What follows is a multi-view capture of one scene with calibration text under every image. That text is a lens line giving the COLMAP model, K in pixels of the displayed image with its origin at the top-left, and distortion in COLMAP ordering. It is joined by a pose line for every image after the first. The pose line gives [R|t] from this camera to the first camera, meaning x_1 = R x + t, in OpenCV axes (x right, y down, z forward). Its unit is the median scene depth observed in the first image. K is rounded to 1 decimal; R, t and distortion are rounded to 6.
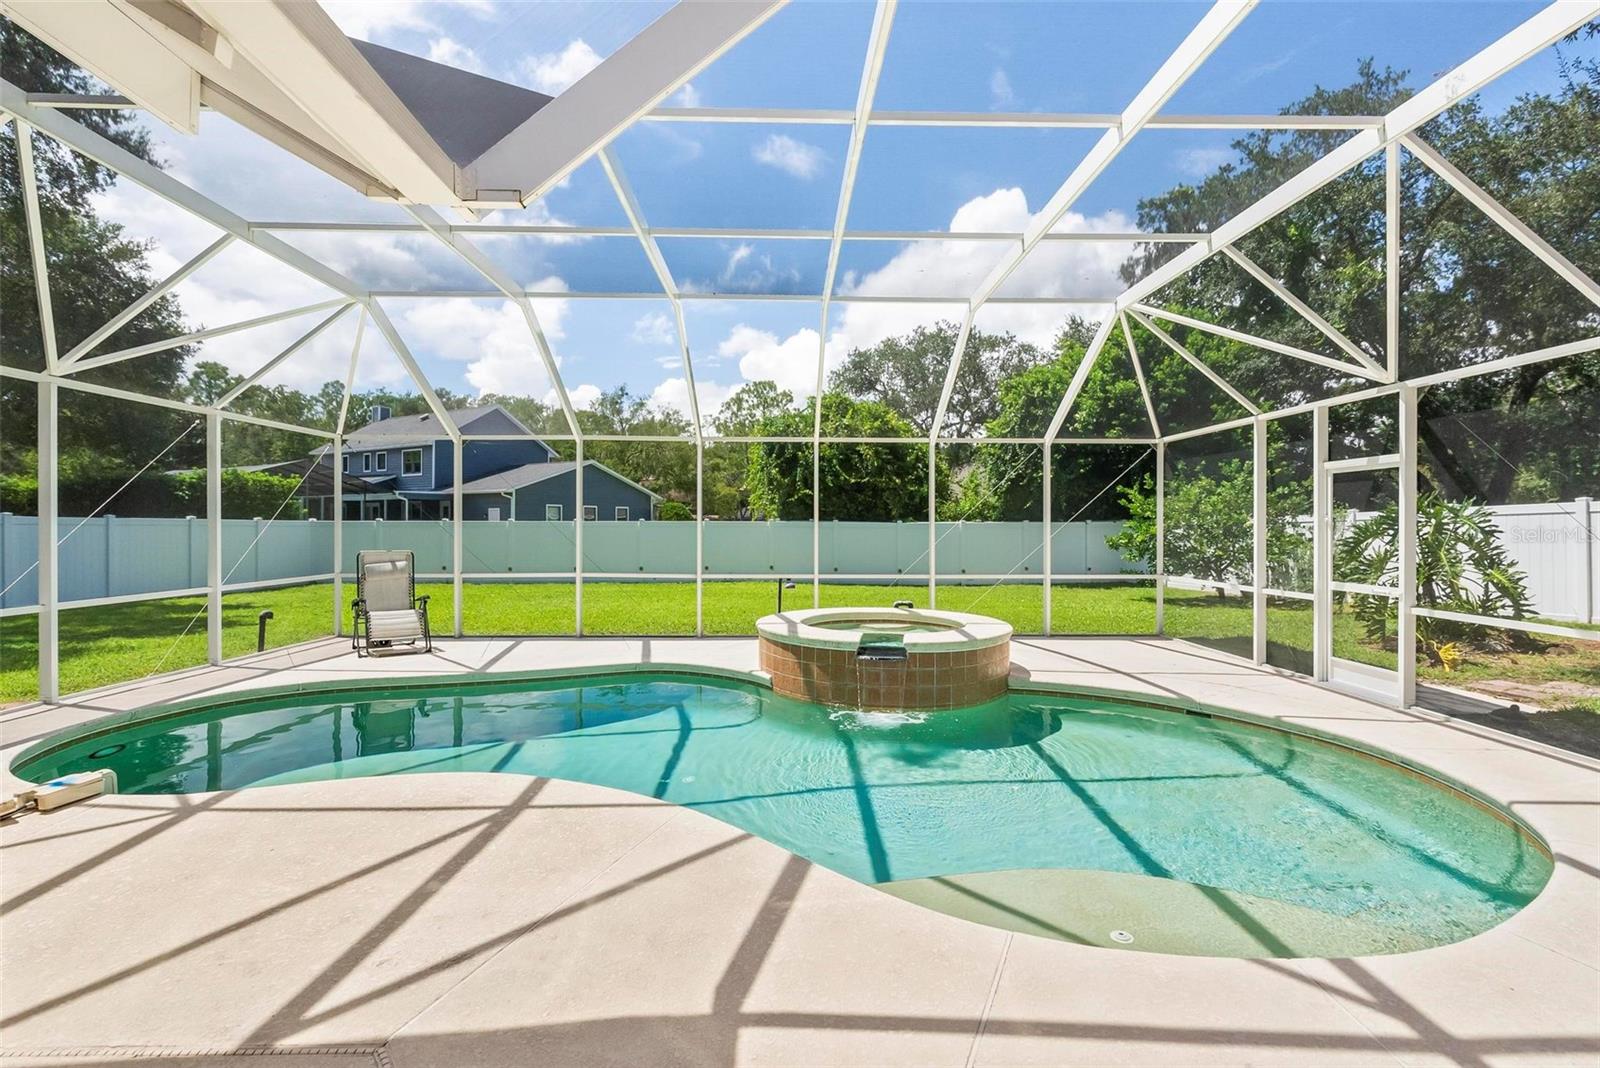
lens RADIAL K [[720.5, 0, 812.0], [0, 720.5, 538.3], [0, 0, 1]] dist [-0.007495, 0.000225]
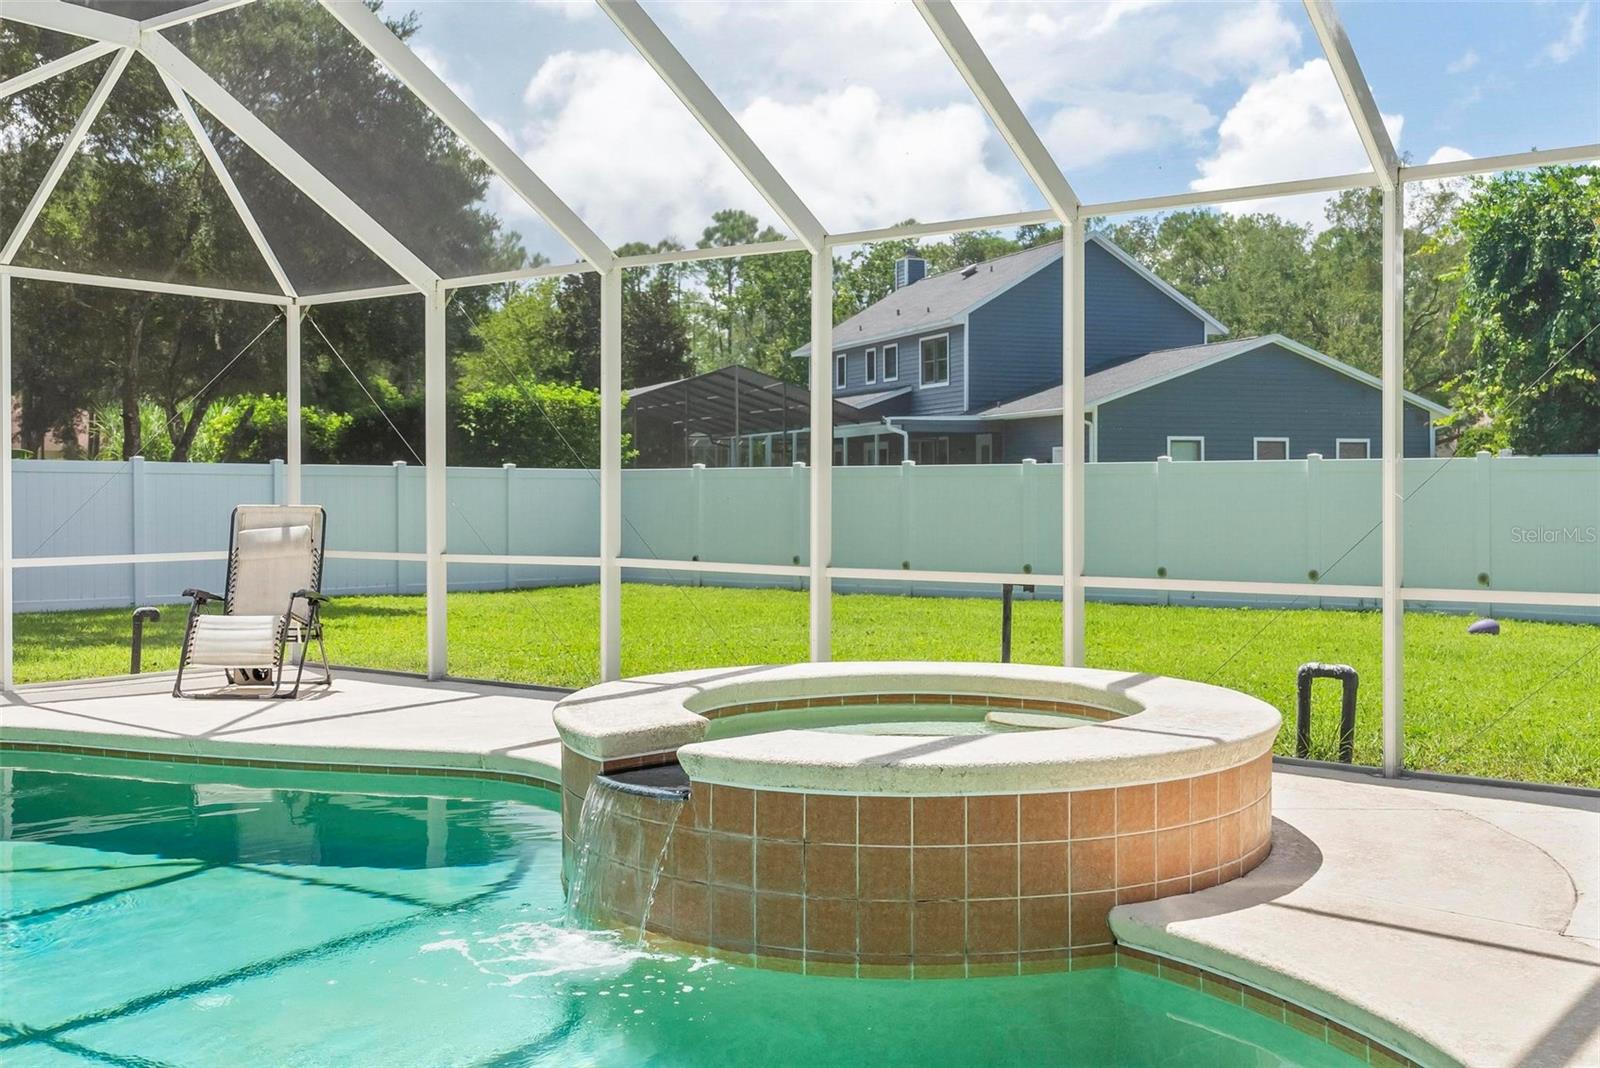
lens RADIAL K [[1605.4, 0, 829.0], [0, 1605.4, 491.8], [0, 0, 1]] dist [-0.003235, 0.000000]
pose [[0.787408, -0.002847, -0.616426, 0.209793], [-0.007445, 0.999872, -0.014127, 0.009595], [0.616387, 0.015713, 0.787286, 0.140765]]
